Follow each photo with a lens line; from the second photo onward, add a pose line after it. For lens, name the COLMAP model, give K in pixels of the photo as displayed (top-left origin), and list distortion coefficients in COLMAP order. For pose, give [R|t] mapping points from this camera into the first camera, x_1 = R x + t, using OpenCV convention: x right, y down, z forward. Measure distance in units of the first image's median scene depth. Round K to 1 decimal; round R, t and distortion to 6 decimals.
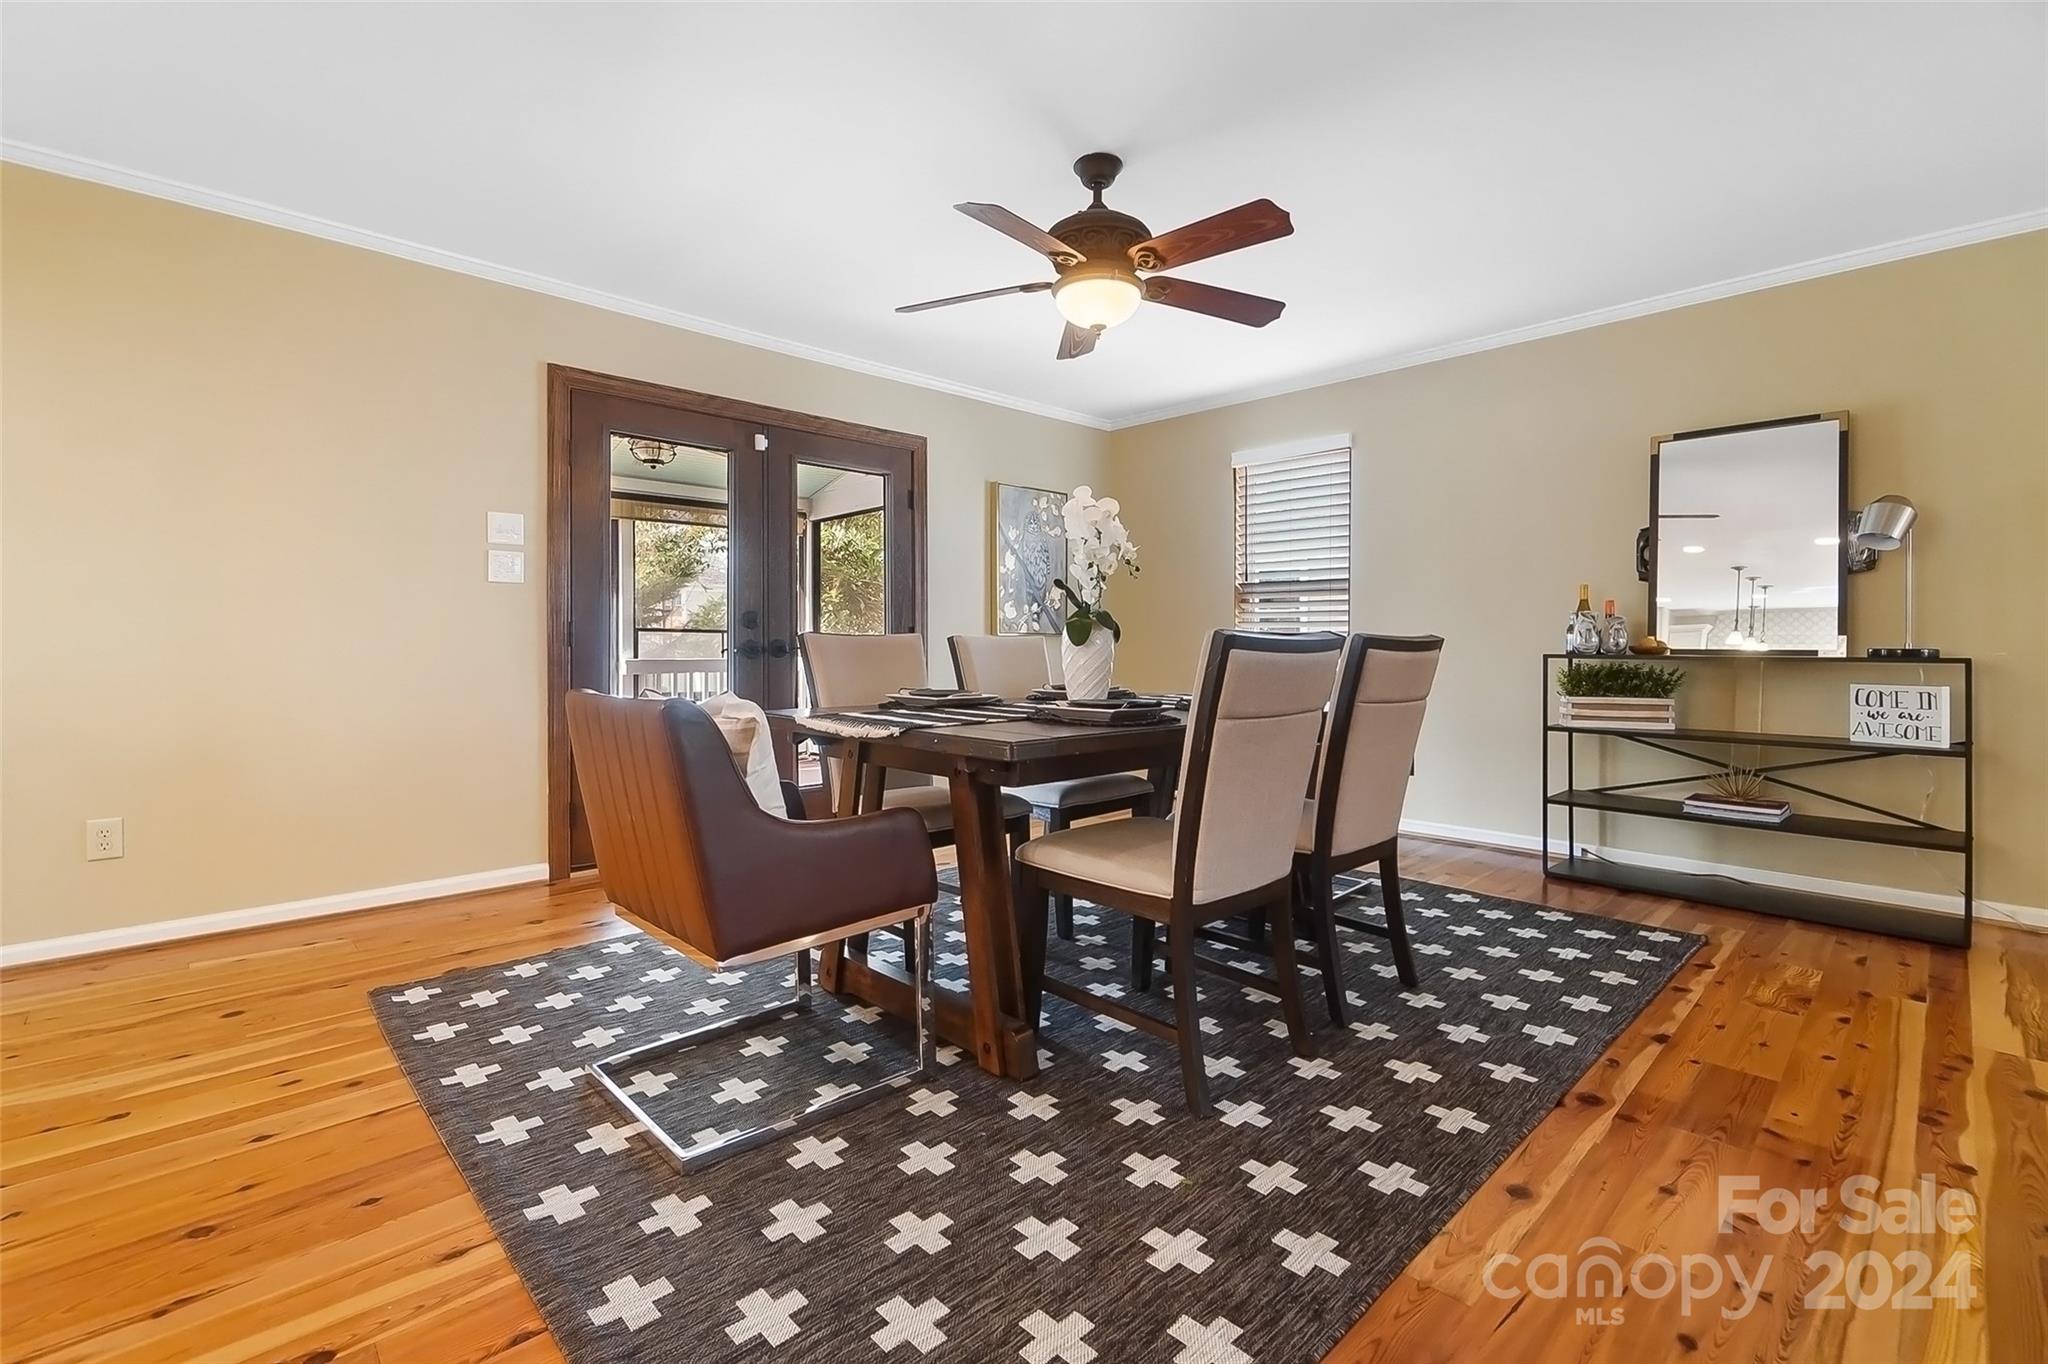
lens RADIAL K [[896.5, 0, 976.5], [0, 896.5, 647.9], [0, 0, 1]] dist [-0.002624, 0.000497]
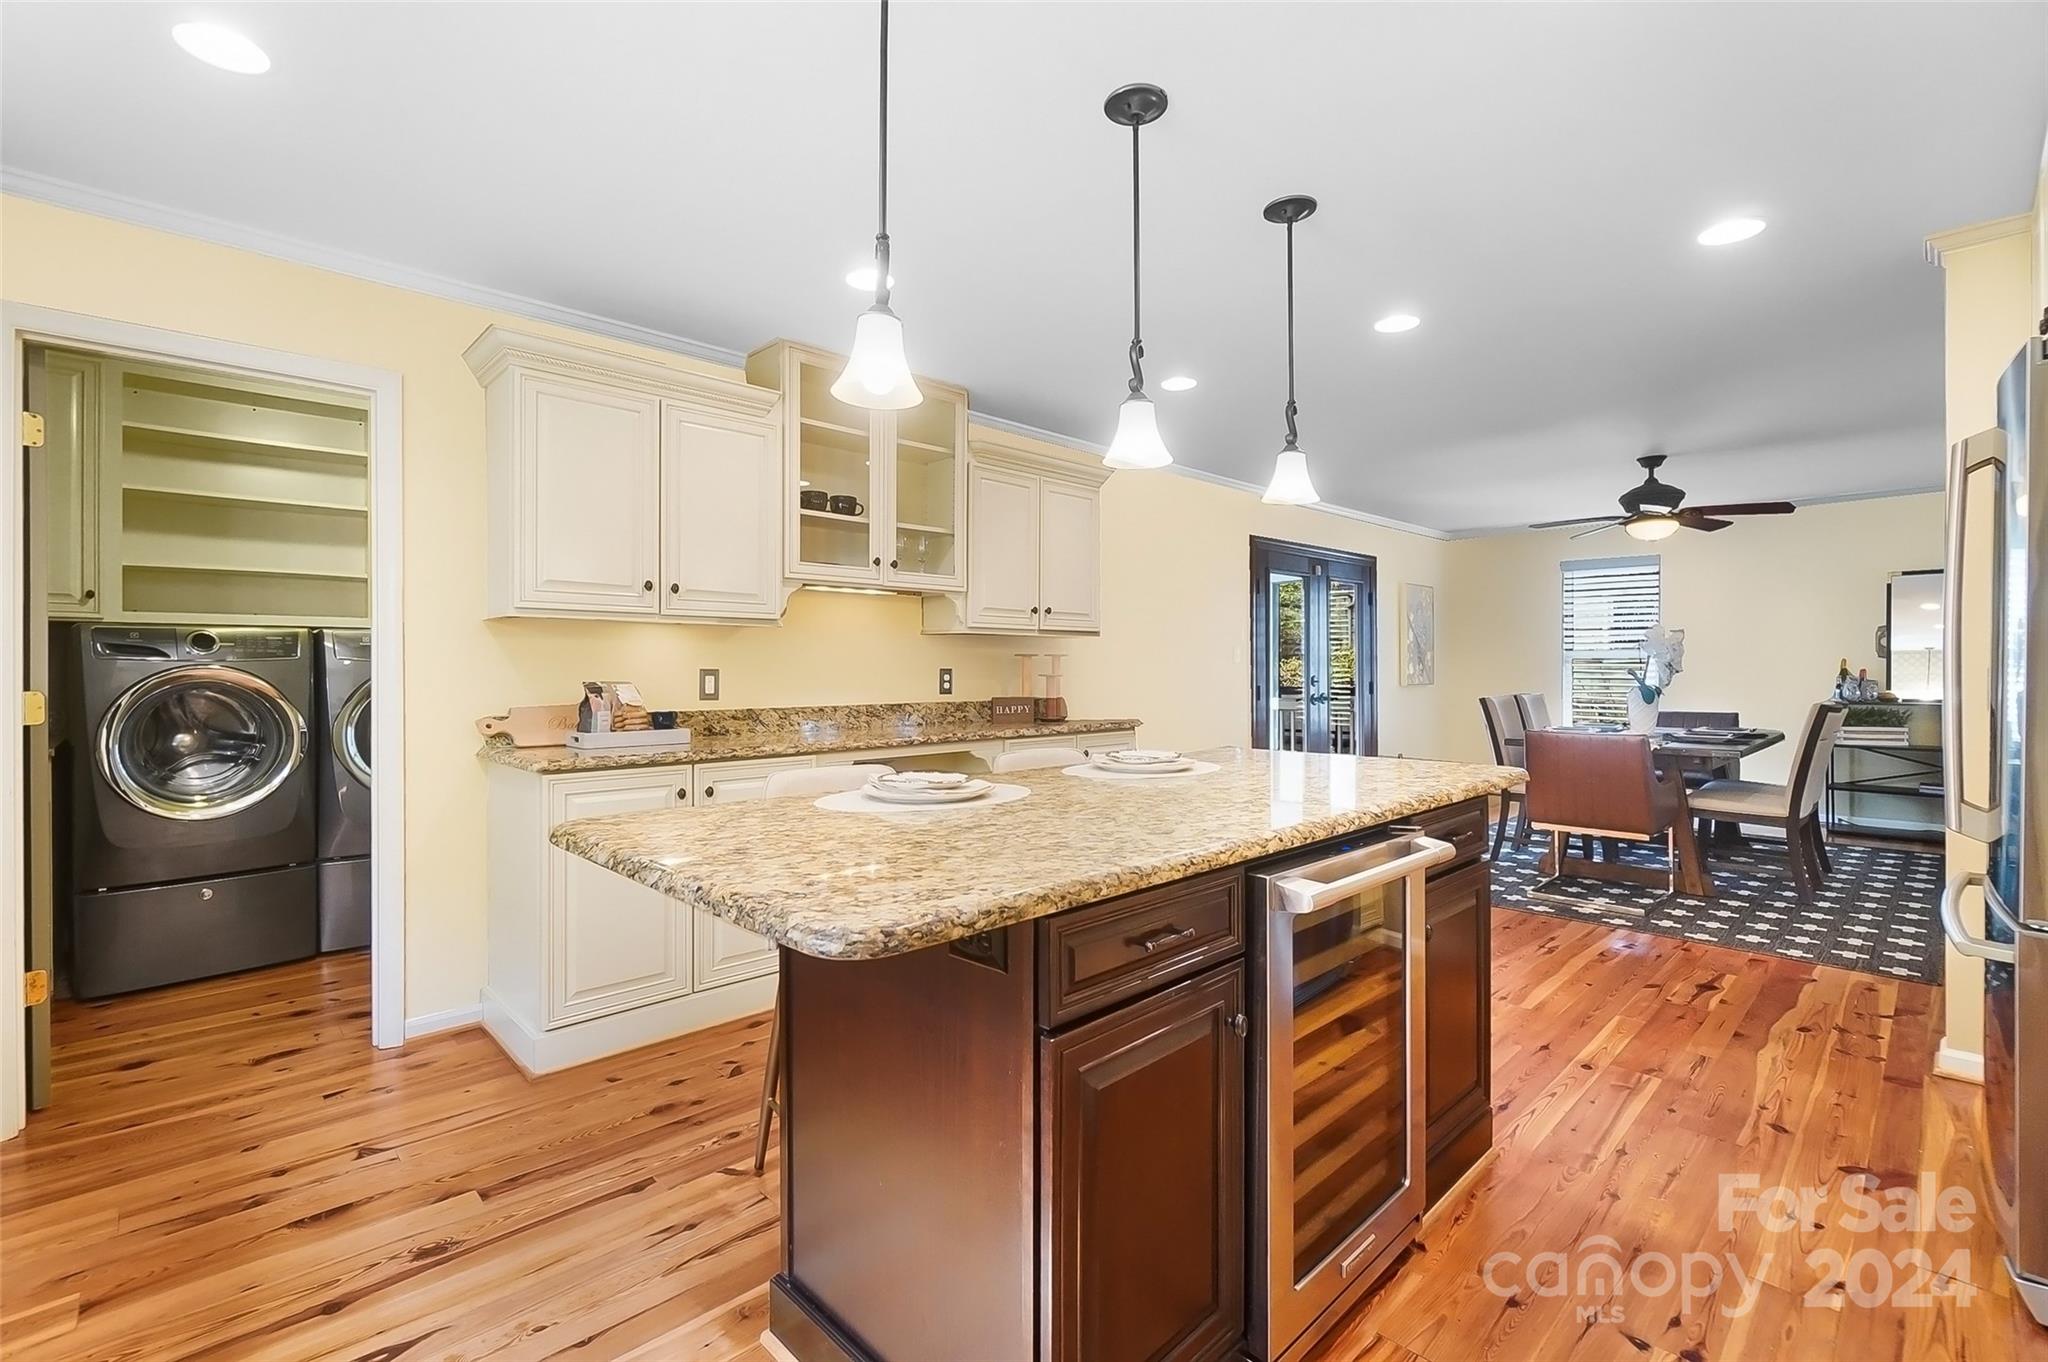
lens RADIAL K [[896.5, 0, 1022.1], [0, 896.5, 675.8], [0, 0, 1]] dist [-0.002624, 0.000497]
pose [[0.999845, -0.007468, 0.015943, -0.966097], [0.007527, 0.999965, -0.003695, -0.050274], [-0.015915, 0.003815, 0.999866, -0.710095]]
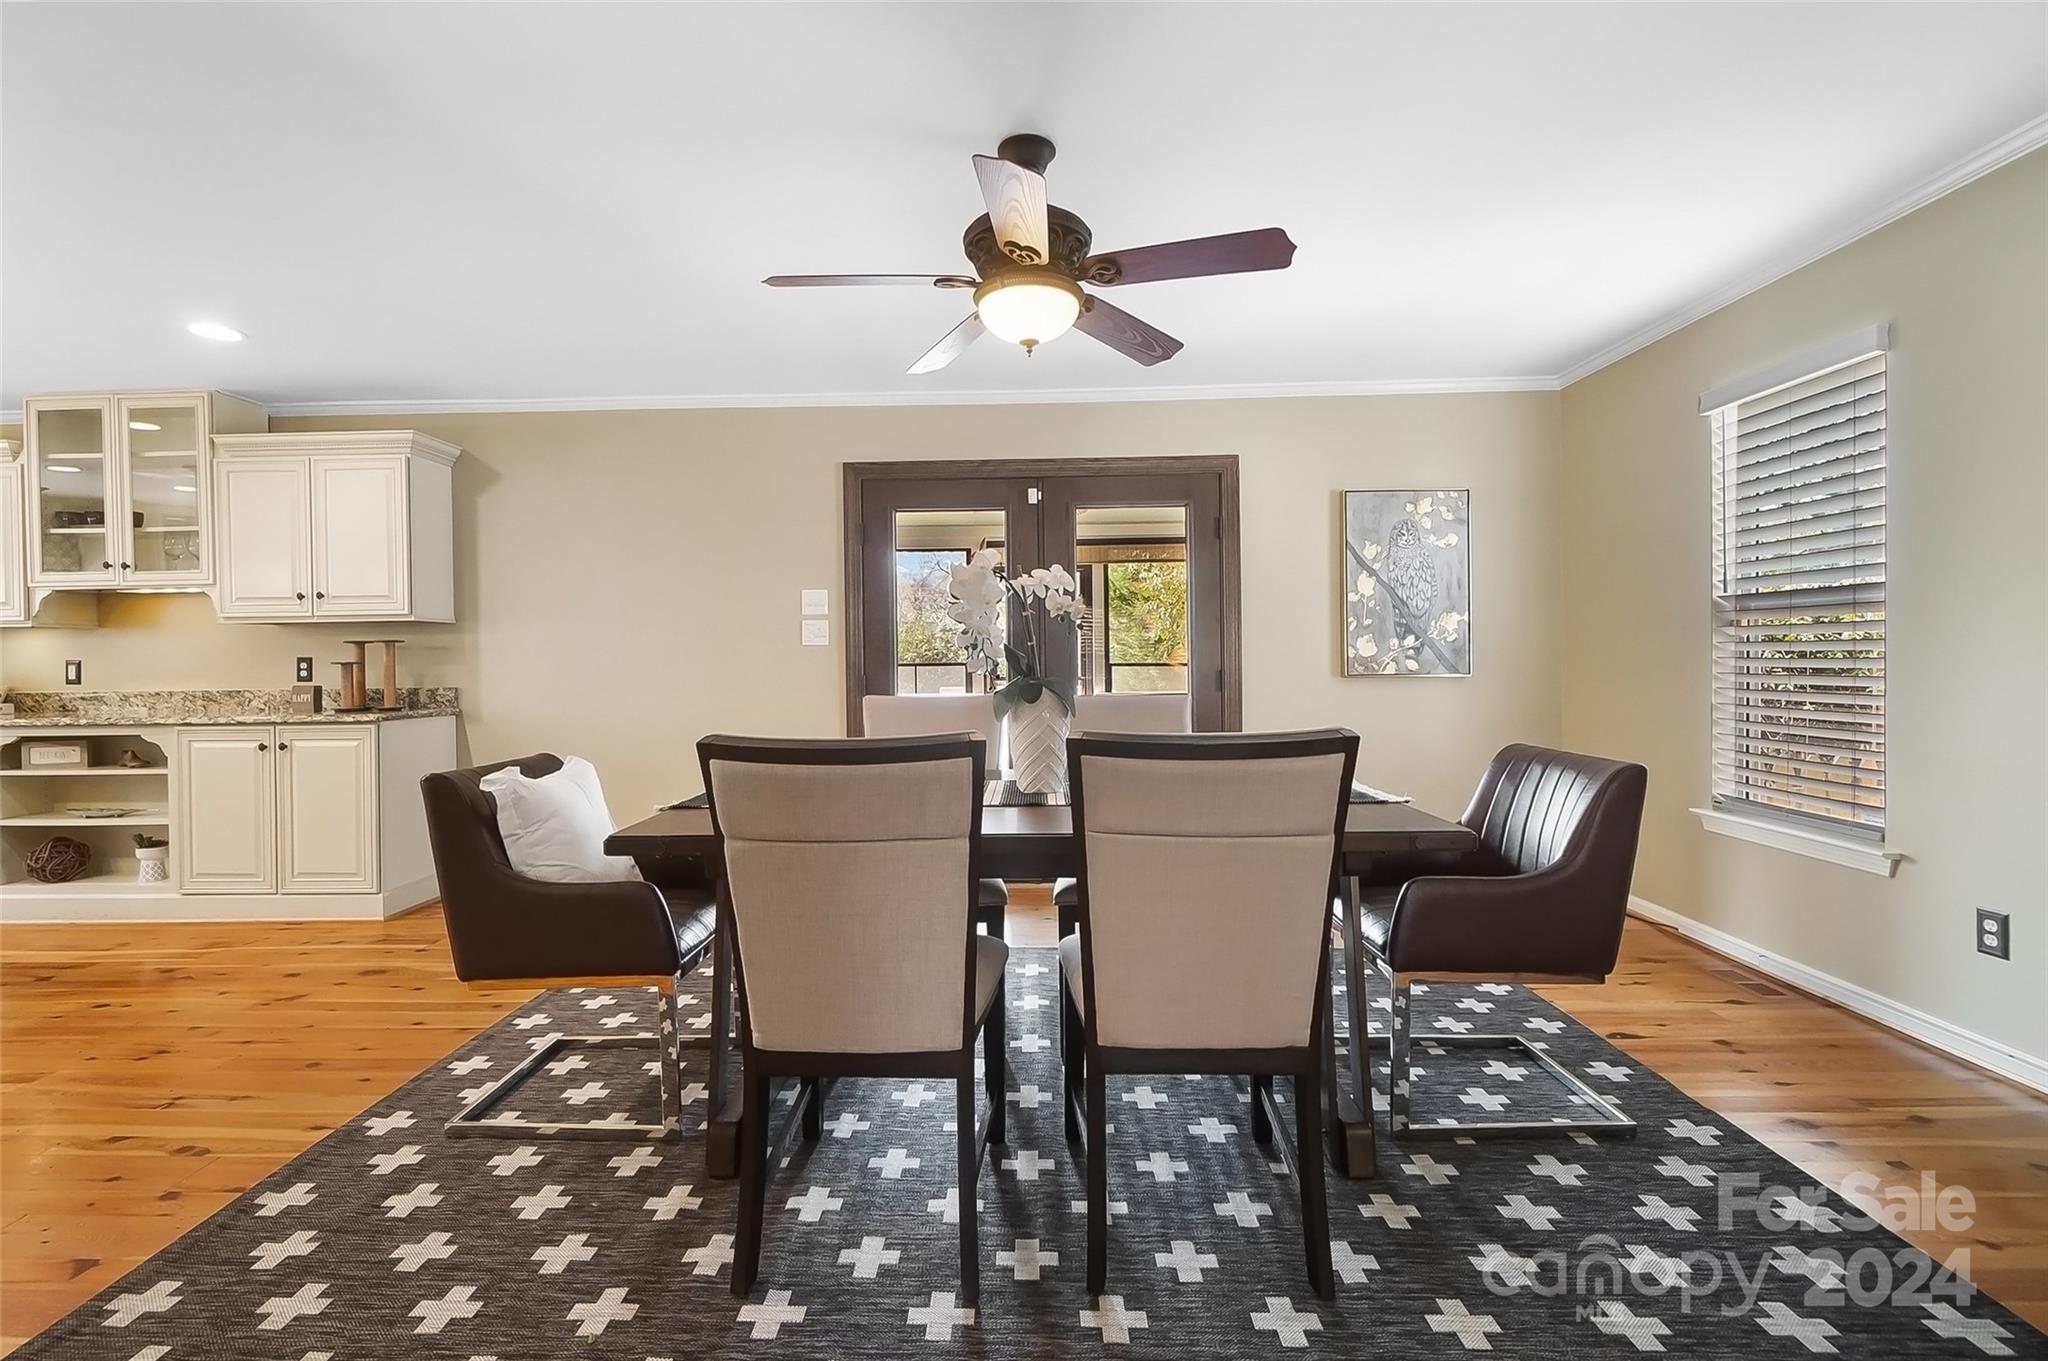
lens RADIAL K [[896.5, 0, 1016.5], [0, 896.5, 661.7], [0, 0, 1]] dist [-0.002624, 0.000497]
pose [[0.719779, -0.009216, -0.694142, 0.566083], [0.010907, 0.999939, -0.001966, -0.045384], [0.694117, -0.006156, 0.719835, 0.303534]]
